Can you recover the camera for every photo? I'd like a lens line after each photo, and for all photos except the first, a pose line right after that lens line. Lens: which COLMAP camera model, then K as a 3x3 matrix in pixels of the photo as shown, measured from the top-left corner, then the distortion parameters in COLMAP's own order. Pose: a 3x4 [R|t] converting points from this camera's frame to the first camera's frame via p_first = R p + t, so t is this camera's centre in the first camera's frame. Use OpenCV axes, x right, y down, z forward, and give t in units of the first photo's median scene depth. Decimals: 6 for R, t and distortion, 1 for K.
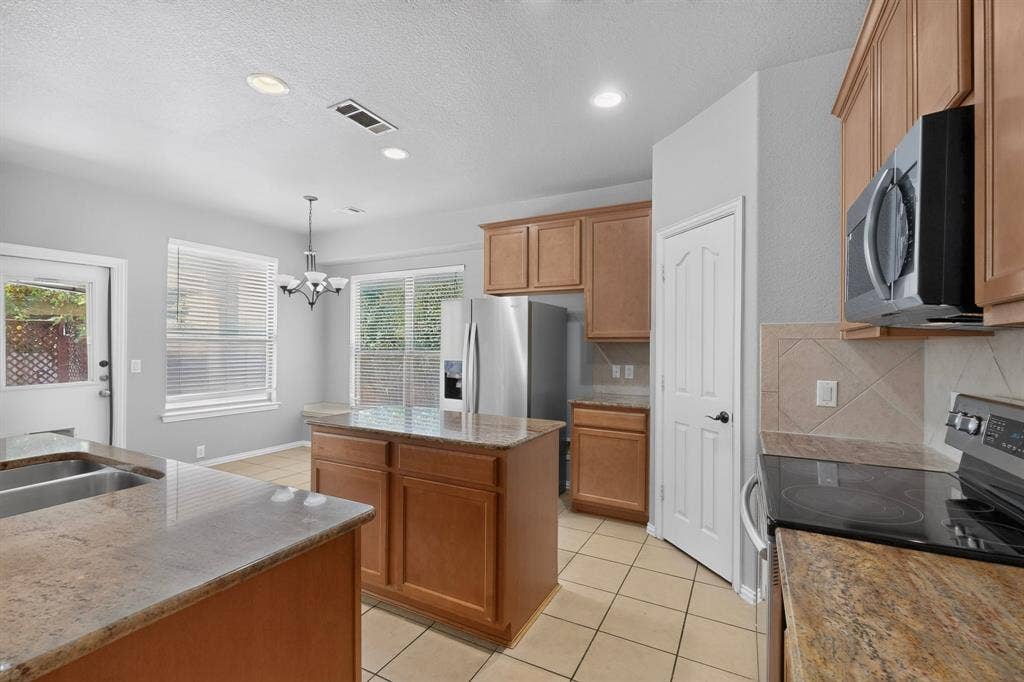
lens RADIAL K [[441.9, 0, 516.4], [0, 441.9, 344.9], [0, 0, 1]] dist [-0.003967, -0.000188]
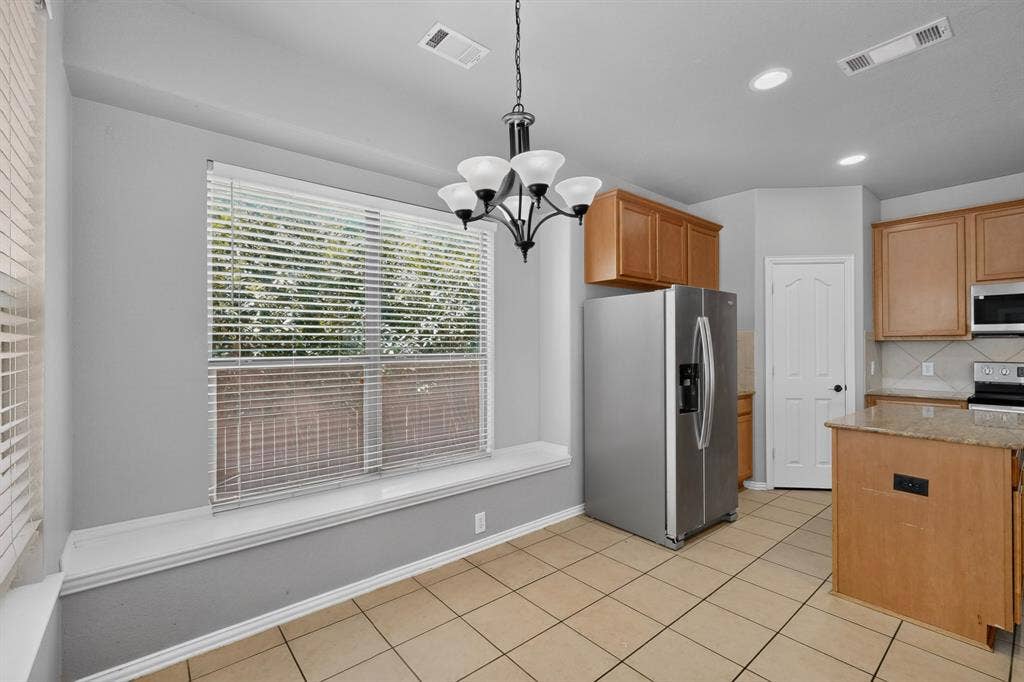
lens RADIAL K [[445.7, 0, 518.5], [0, 445.7, 340.0], [0, 0, 1]] dist [0.010121, -0.001383]
pose [[0.362564, 0.004172, 0.931949, -0.910279], [-0.001679, 0.999991, -0.003824, -0.002307], [-0.931957, -0.000179, 0.362568, 0.925556]]
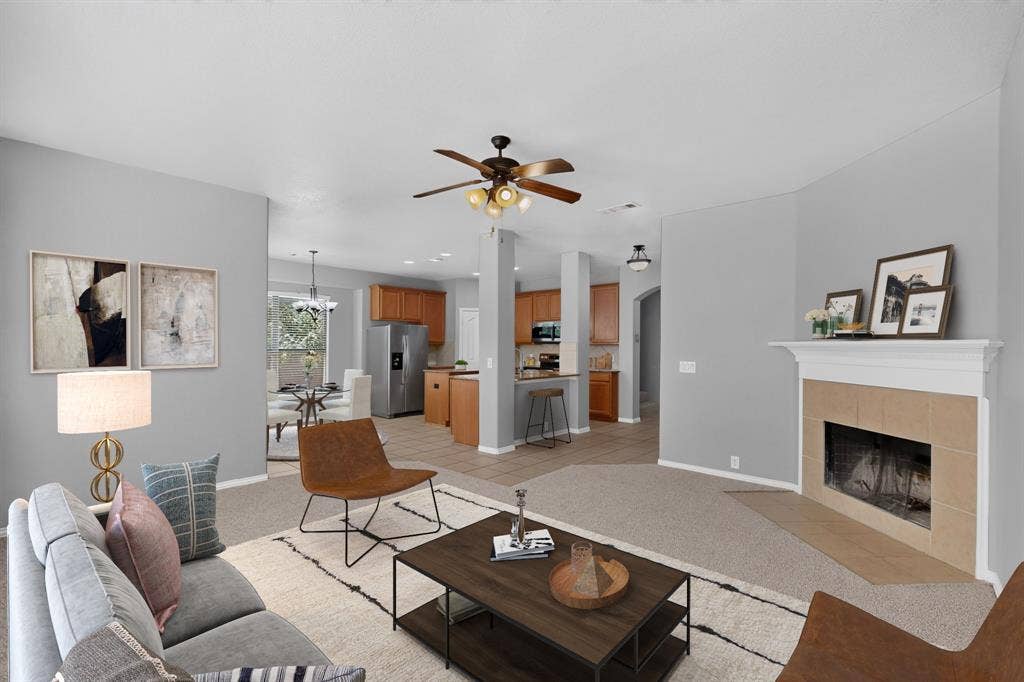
lens RADIAL K [[445.7, 0, 512.5], [0, 445.7, 348.0], [0, 0, 1]] dist [0.010121, -0.001383]
pose [[0.238898, -0.009945, 0.970994, -1.980041], [-0.010775, 0.999859, 0.012892, -0.019220], [-0.970985, -0.013542, 0.238757, -0.066937]]
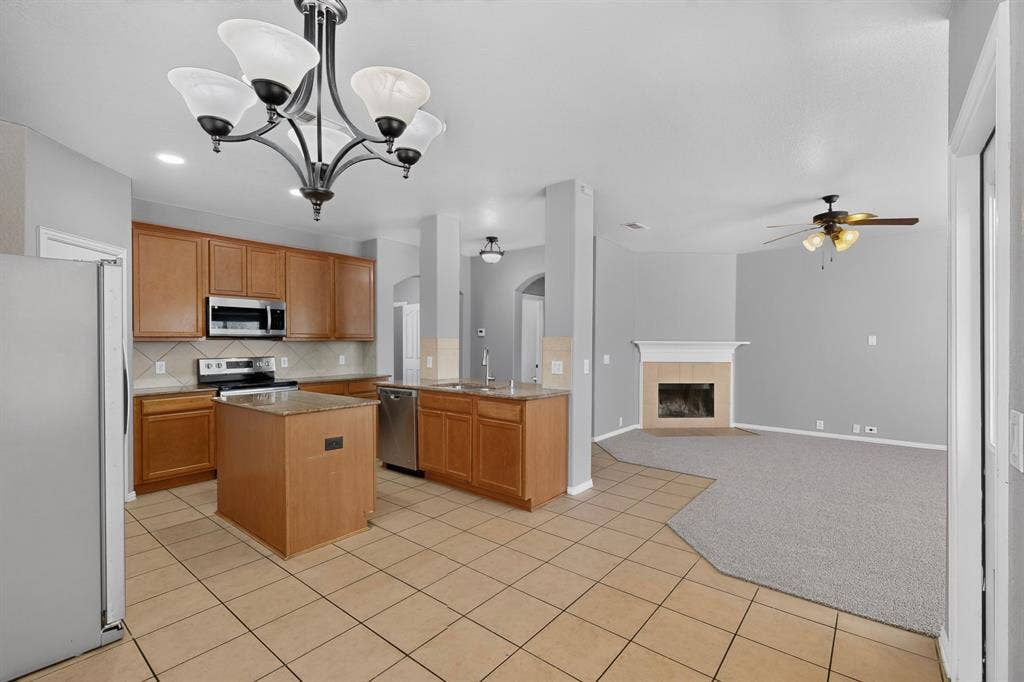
lens RADIAL K [[445.7, 0, 504.9], [0, 445.7, 349.4], [0, 0, 1]] dist [0.010121, -0.001383]
pose [[-0.978428, -0.008302, 0.206421, -0.676097], [-0.006917, 0.999948, 0.007431, 0.000203], [-0.206472, 0.005842, -0.978435, 1.348387]]
